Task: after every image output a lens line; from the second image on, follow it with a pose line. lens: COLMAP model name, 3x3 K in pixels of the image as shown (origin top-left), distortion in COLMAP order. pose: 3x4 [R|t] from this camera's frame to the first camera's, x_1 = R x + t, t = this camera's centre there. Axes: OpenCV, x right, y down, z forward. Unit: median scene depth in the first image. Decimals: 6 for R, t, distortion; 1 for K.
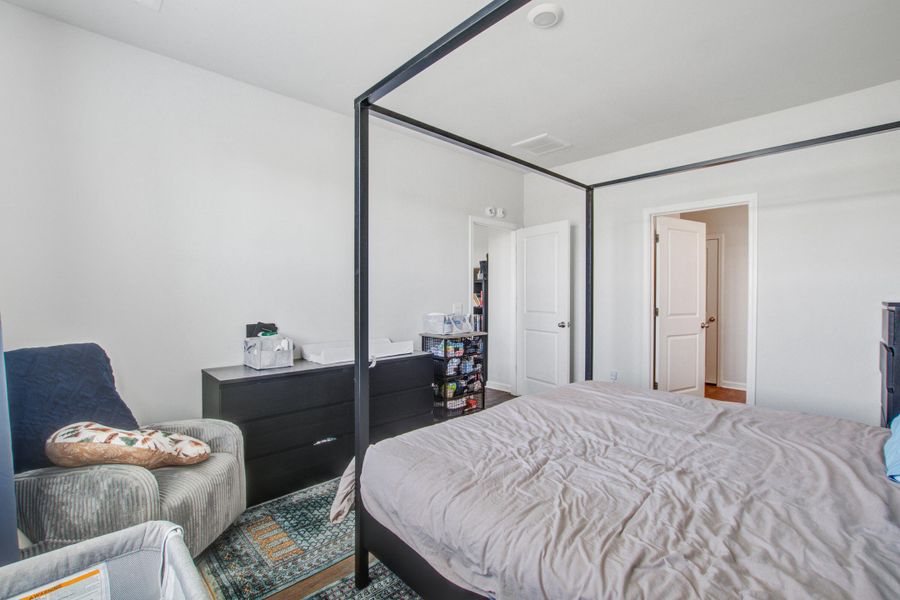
lens RADIAL K [[399.6, 0, 450.0], [0, 399.6, 300.0], [0, 0, 1]] dist [-0.029169, 0.004314]
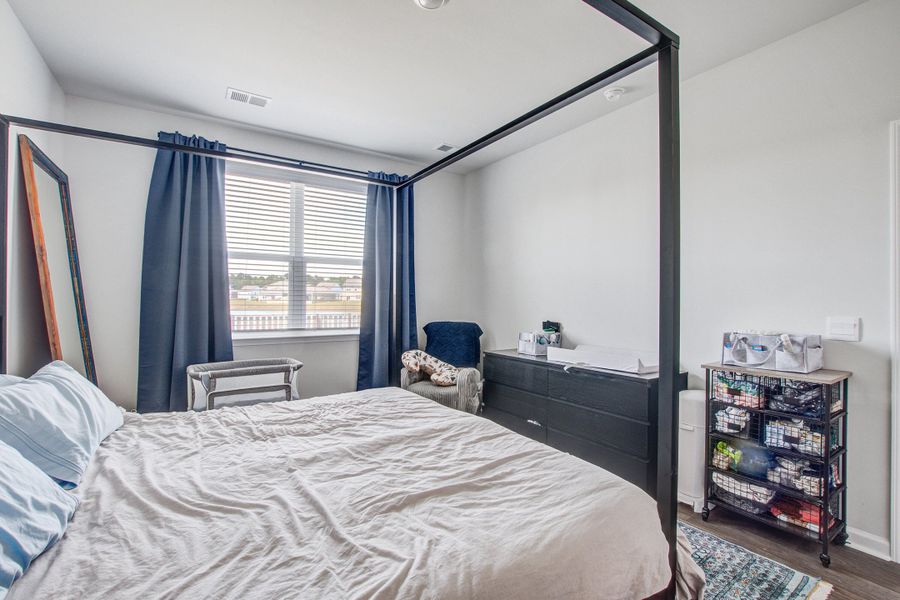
lens RADIAL K [[403.8, 0, 450.0], [0, 403.8, 300.0], [0, 0, 1]] dist [-0.029833, 0.000114]
pose [[-0.166678, -0.000607, -0.986011, 0.663635], [-0.013135, 0.999912, 0.001604, -0.007317], [0.985924, 0.013219, -0.166671, 0.689623]]
